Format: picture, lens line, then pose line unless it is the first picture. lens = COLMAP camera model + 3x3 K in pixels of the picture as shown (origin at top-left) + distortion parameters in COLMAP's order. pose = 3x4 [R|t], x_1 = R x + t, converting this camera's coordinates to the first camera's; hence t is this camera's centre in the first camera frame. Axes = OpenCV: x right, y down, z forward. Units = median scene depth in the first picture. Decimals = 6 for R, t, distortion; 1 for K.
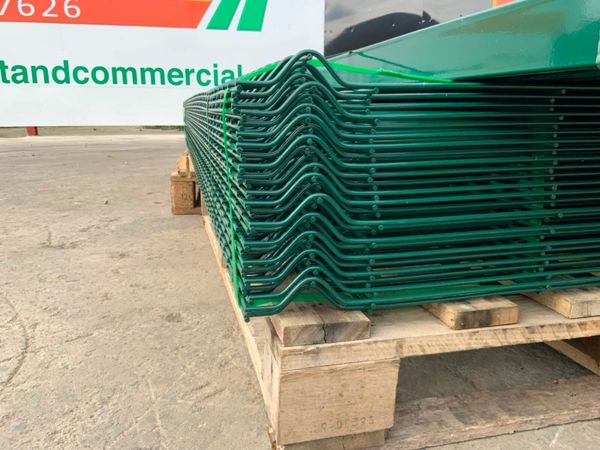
lens RADIAL K [[499.9, 0, 301.6], [0, 499.9, 223.6], [0, 0, 1]] dist [0.082502, -0.156813]
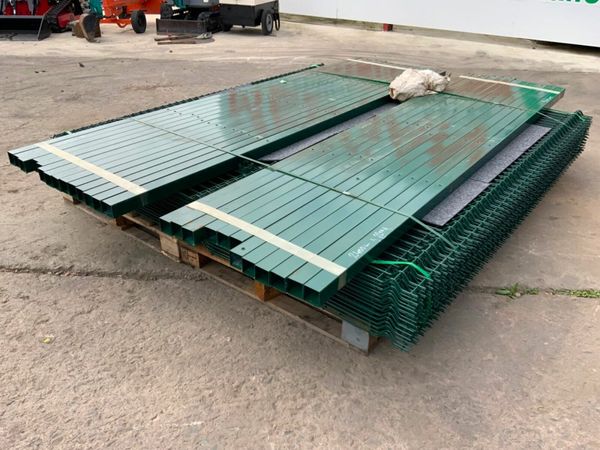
lens RADIAL K [[495.2, 0, 300.3], [0, 495.2, 229.2], [0, 0, 1]] dist [0.055853, -0.107963]
pose [[0.610461, 0.402004, -0.682444, 5.141900], [-0.189784, 0.910763, 0.366733, -1.665935], [0.768973, -0.094360, 0.632279, -0.522812]]
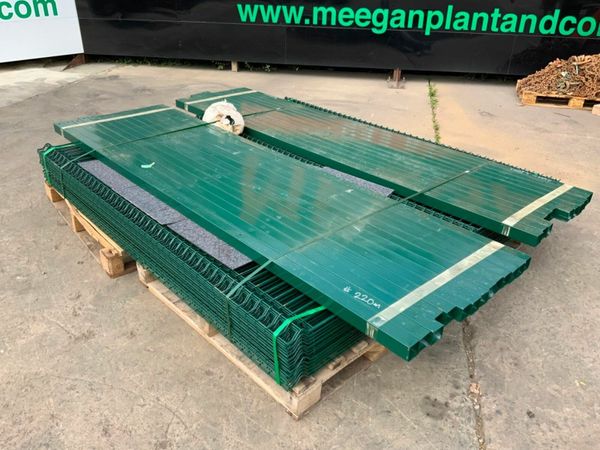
lens RADIAL K [[495.2, 0, 300.3], [0, 495.2, 229.2], [0, 0, 1]] dist [0.055853, -0.107963]
pose [[0.874939, -0.217366, 0.432706, -1.191863], [0.086329, 0.949292, 0.302311, -1.796159], [-0.476476, -0.227149, 0.849337, -1.662746]]
